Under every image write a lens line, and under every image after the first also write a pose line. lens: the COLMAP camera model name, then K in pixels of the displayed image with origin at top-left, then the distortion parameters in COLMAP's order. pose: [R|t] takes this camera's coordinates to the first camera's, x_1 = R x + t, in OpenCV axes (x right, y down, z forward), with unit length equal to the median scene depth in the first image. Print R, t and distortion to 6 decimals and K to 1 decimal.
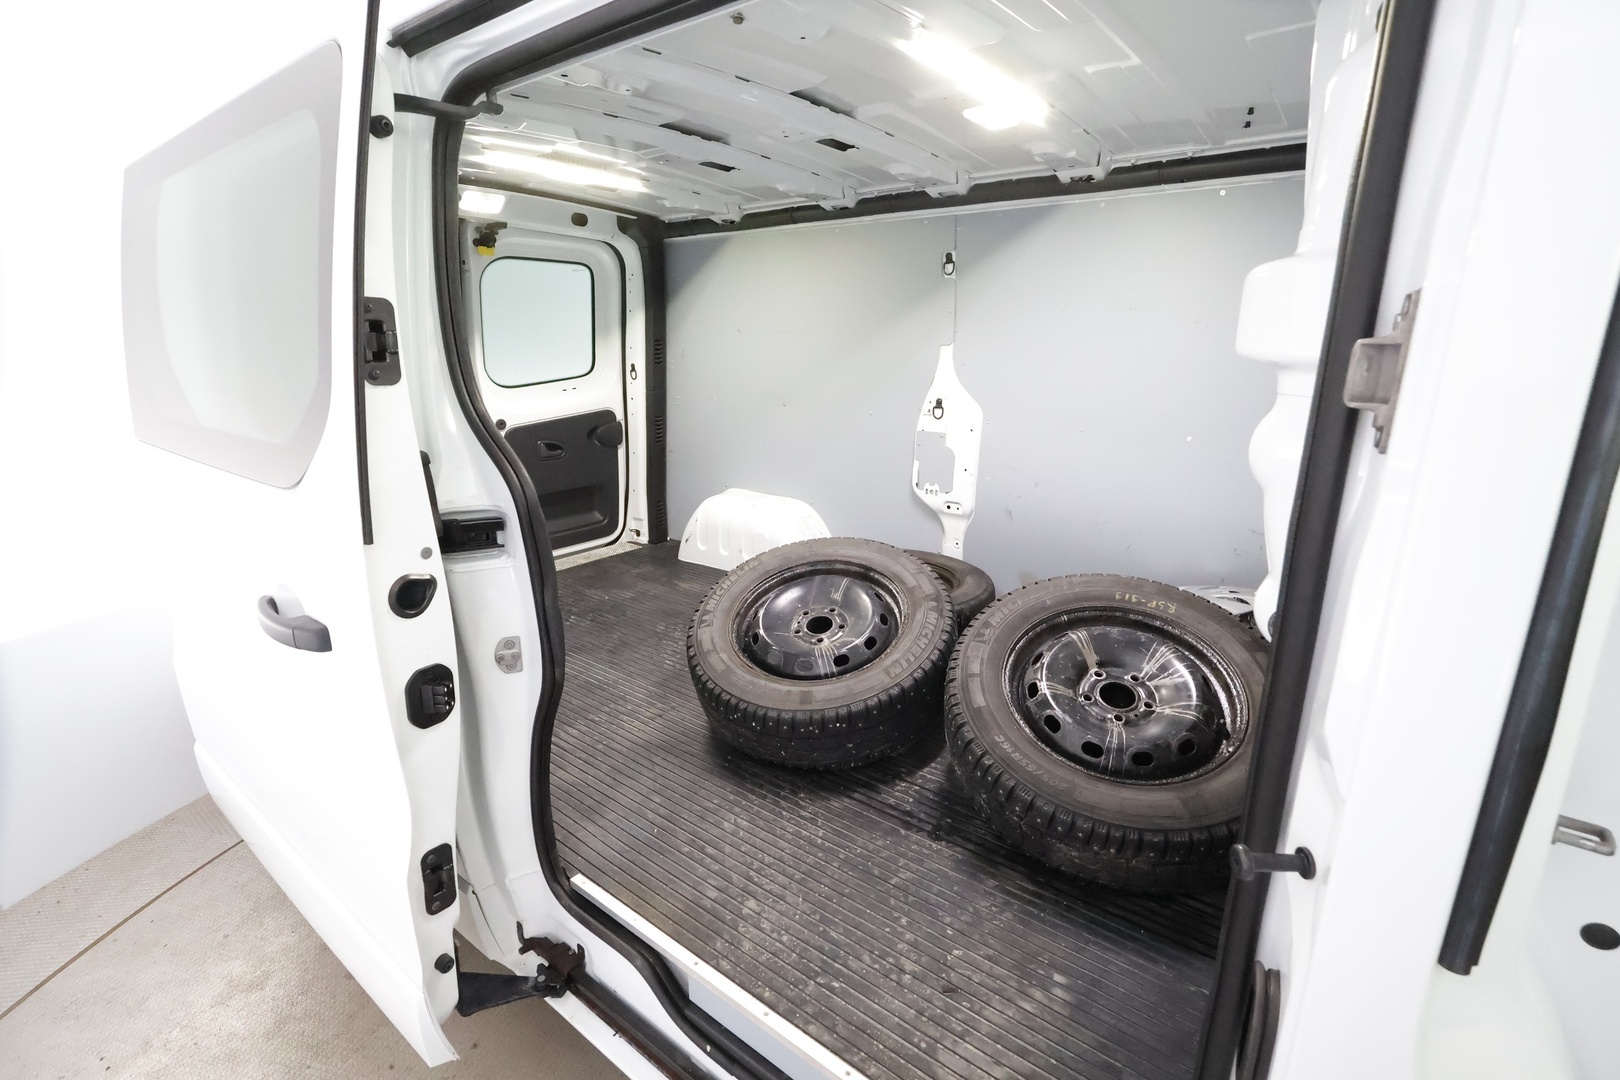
lens RADIAL K [[746.9, 0, 811.0], [0, 746.9, 538.8], [0, 0, 1]] dist [0.005890, 0.001137]
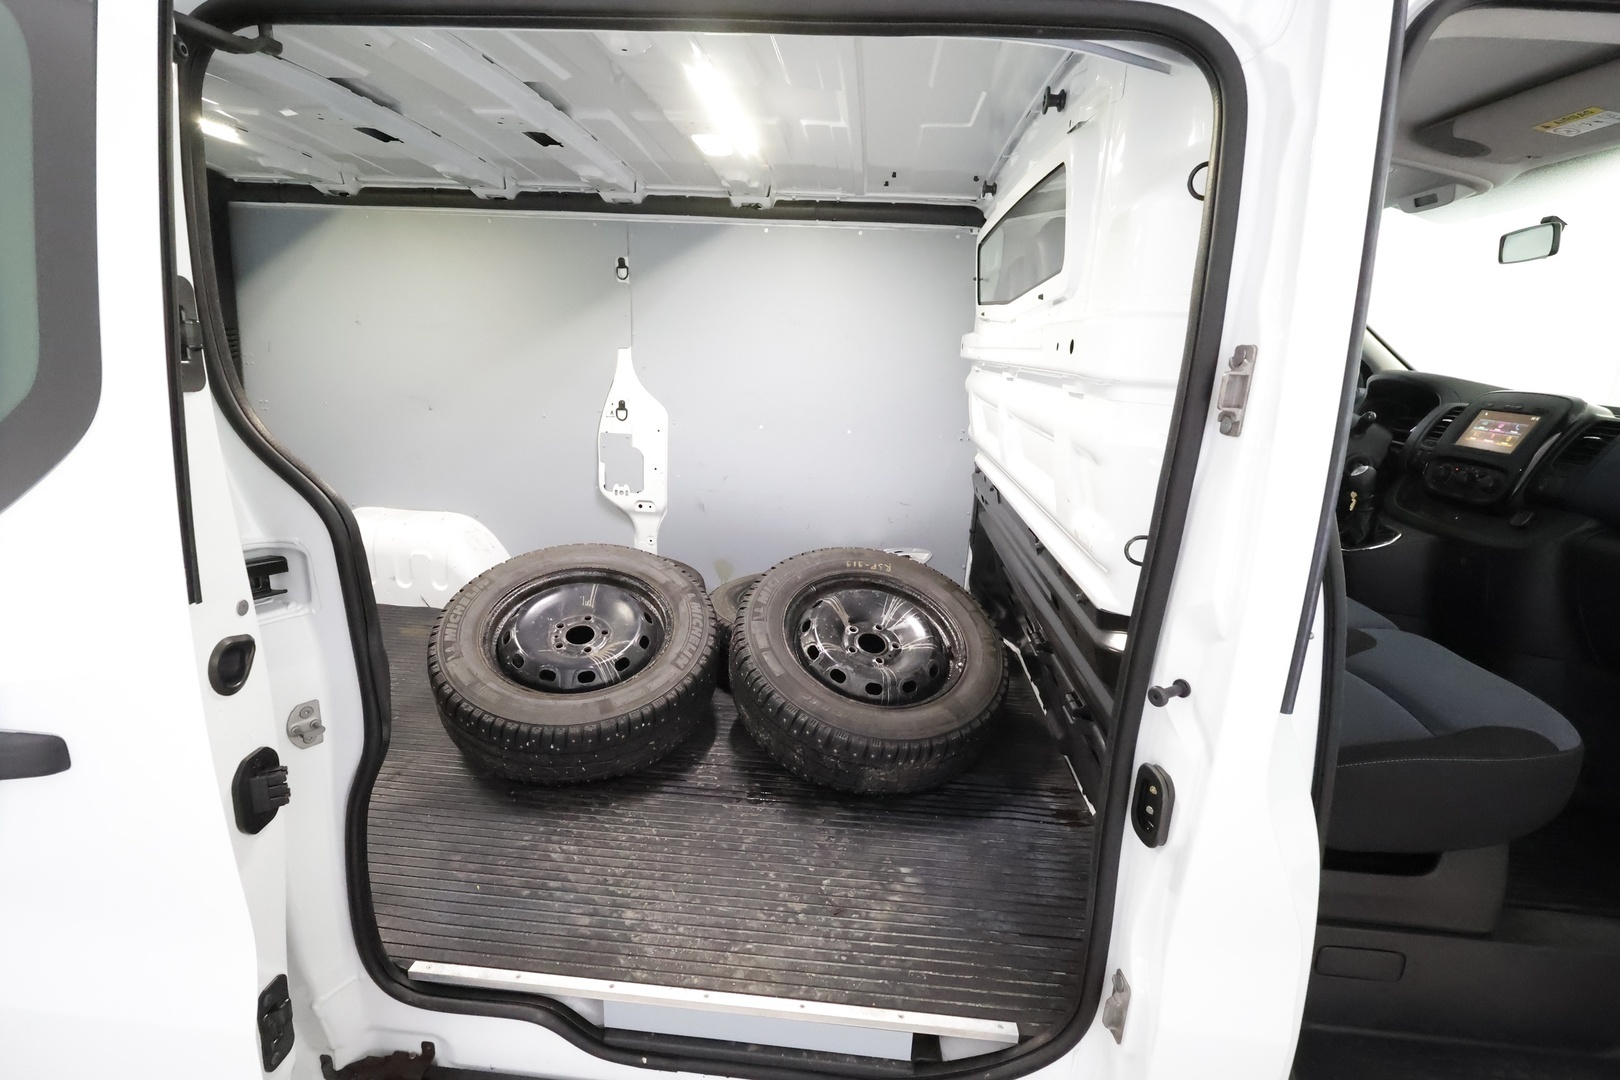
lens RADIAL K [[746.9, 0, 809.5], [0, 746.9, 539.0], [0, 0, 1]] dist [0.005890, 0.001137]
pose [[0.838268, -0.107813, 0.534494, -0.288434], [0.107203, 0.993712, 0.032311, -0.009471], [-0.534616, 0.030214, 0.844555, 0.017895]]
